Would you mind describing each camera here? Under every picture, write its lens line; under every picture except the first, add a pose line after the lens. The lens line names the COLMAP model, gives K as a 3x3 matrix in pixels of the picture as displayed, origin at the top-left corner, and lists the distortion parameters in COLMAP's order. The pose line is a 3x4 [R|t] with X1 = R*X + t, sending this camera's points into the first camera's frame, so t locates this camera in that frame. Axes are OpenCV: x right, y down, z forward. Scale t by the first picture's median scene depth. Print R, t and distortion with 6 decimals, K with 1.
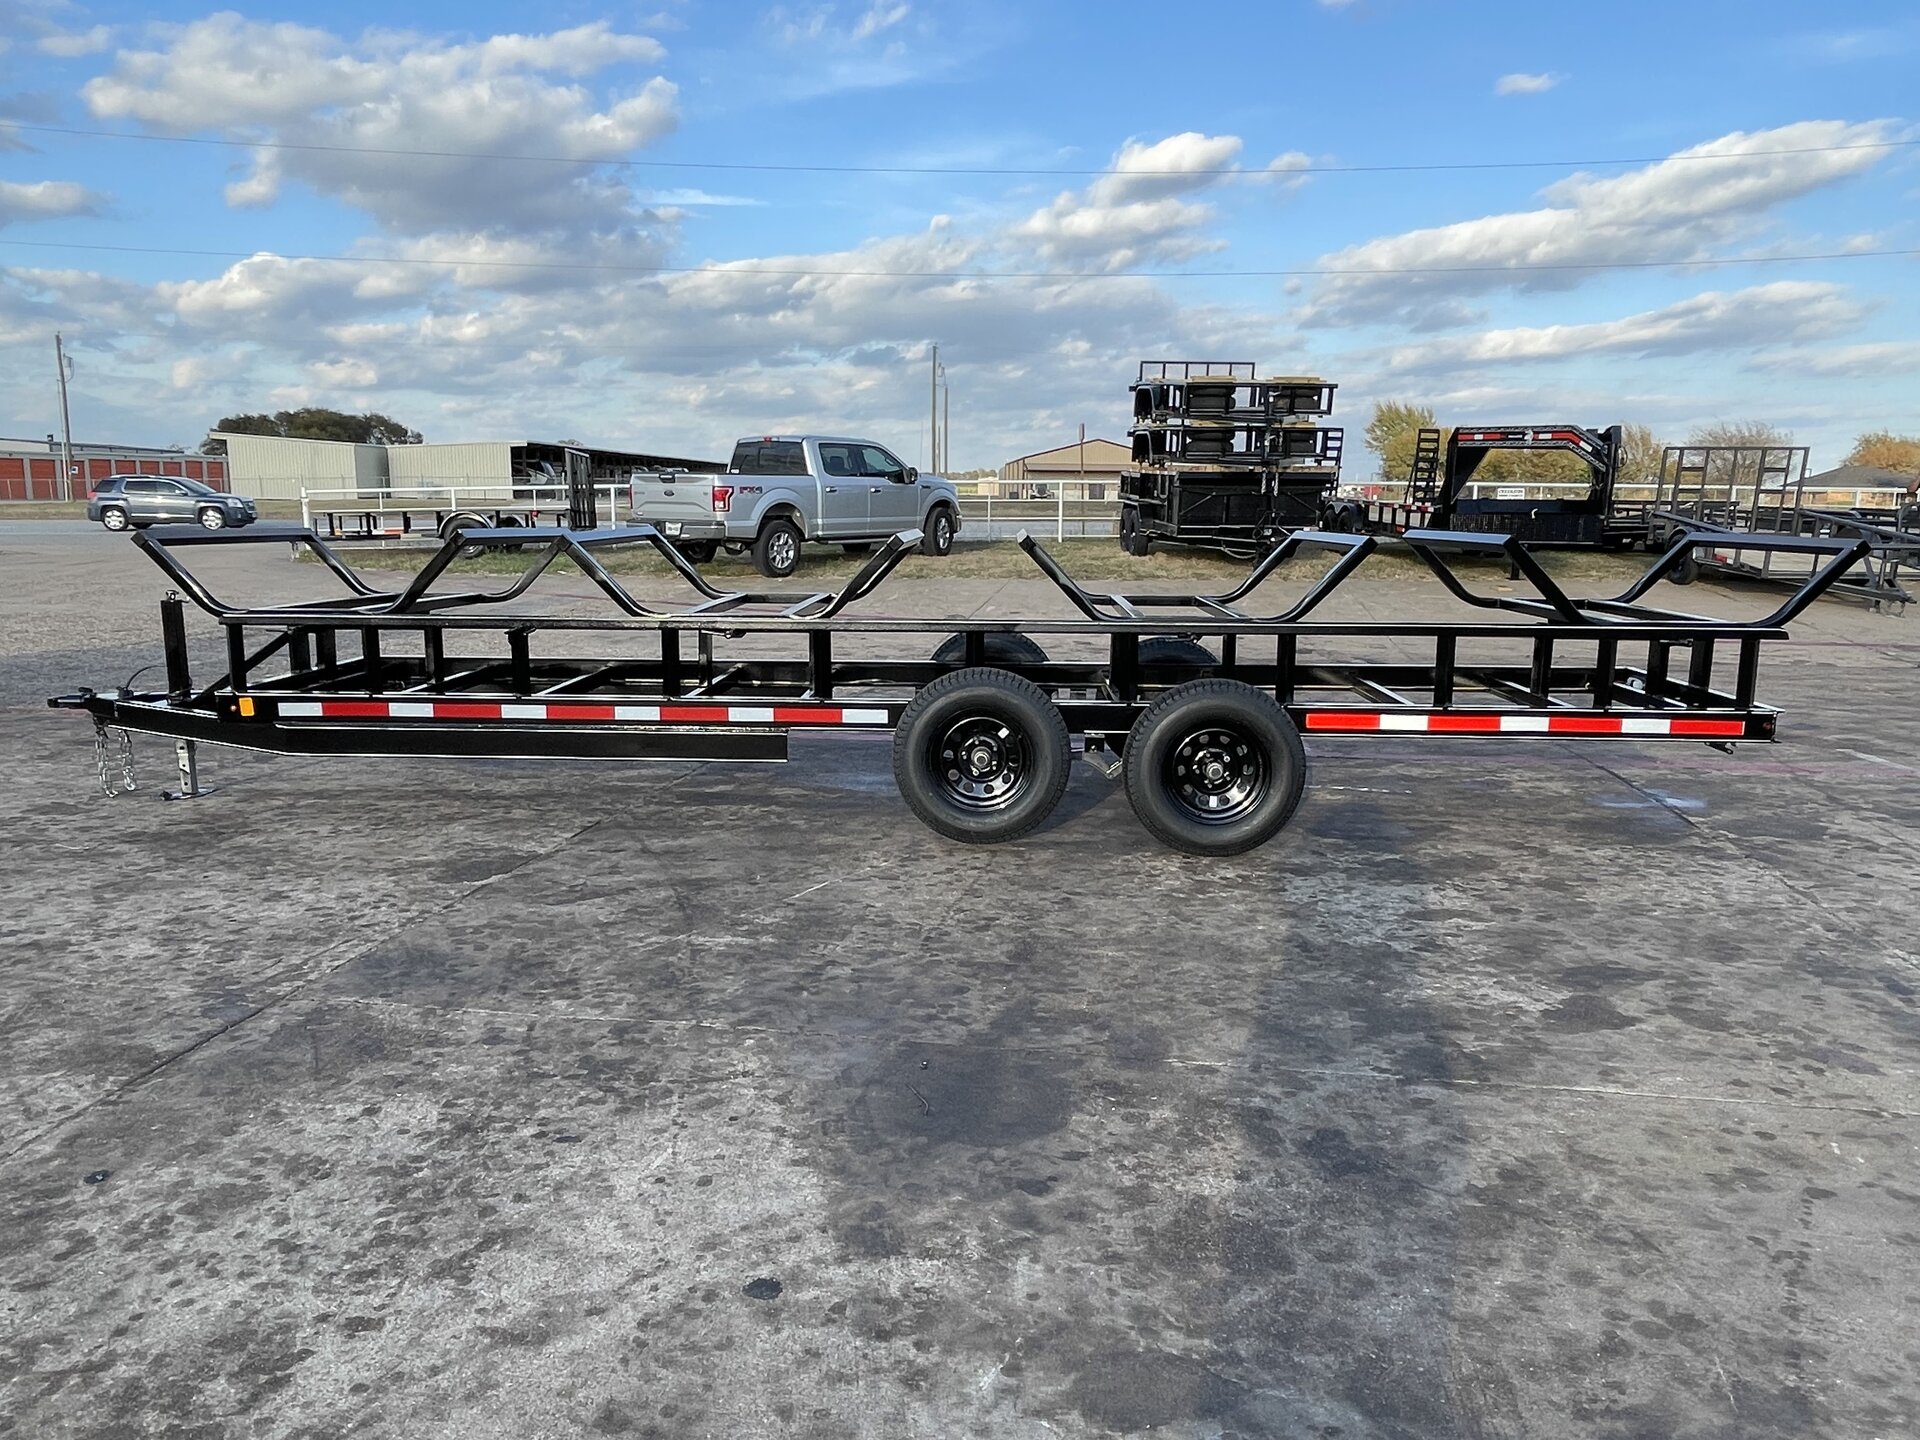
lens RADIAL K [[1297.7, 0, 957.0], [0, 1297.7, 735.8], [0, 0, 1]] dist [-0.005469, -0.003951]
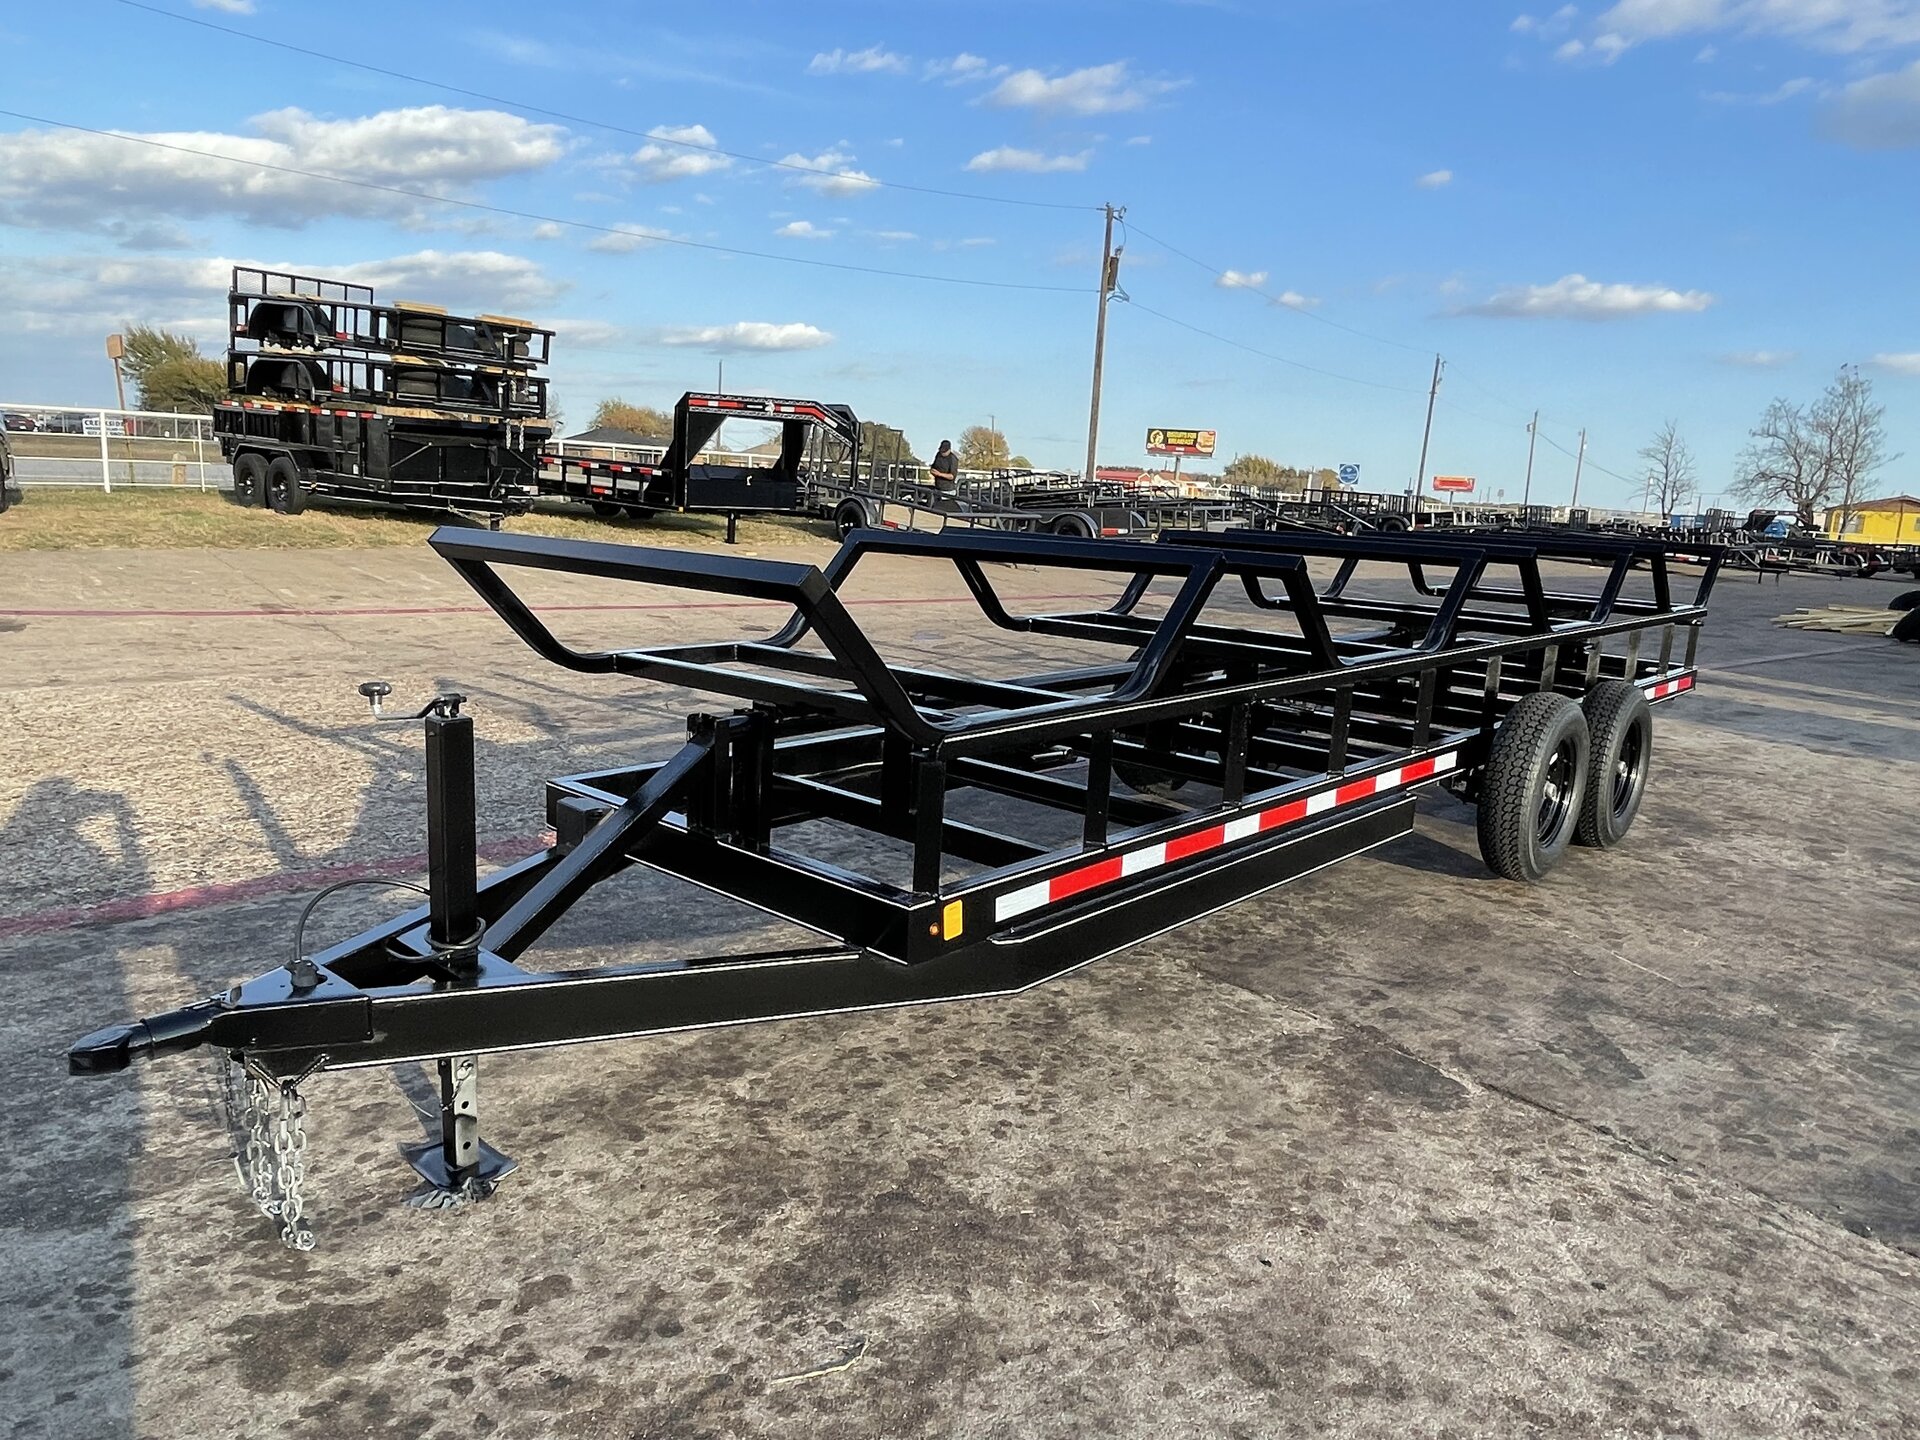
lens RADIAL K [[1297.7, 0, 955.0], [0, 1297.7, 701.2], [0, 0, 1]] dist [-0.005469, -0.003951]
pose [[0.632763, -0.103282, 0.767427, -1.035258], [0.090756, 0.994126, 0.058960, -0.150624], [-0.769009, 0.032341, 0.638420, 0.775566]]
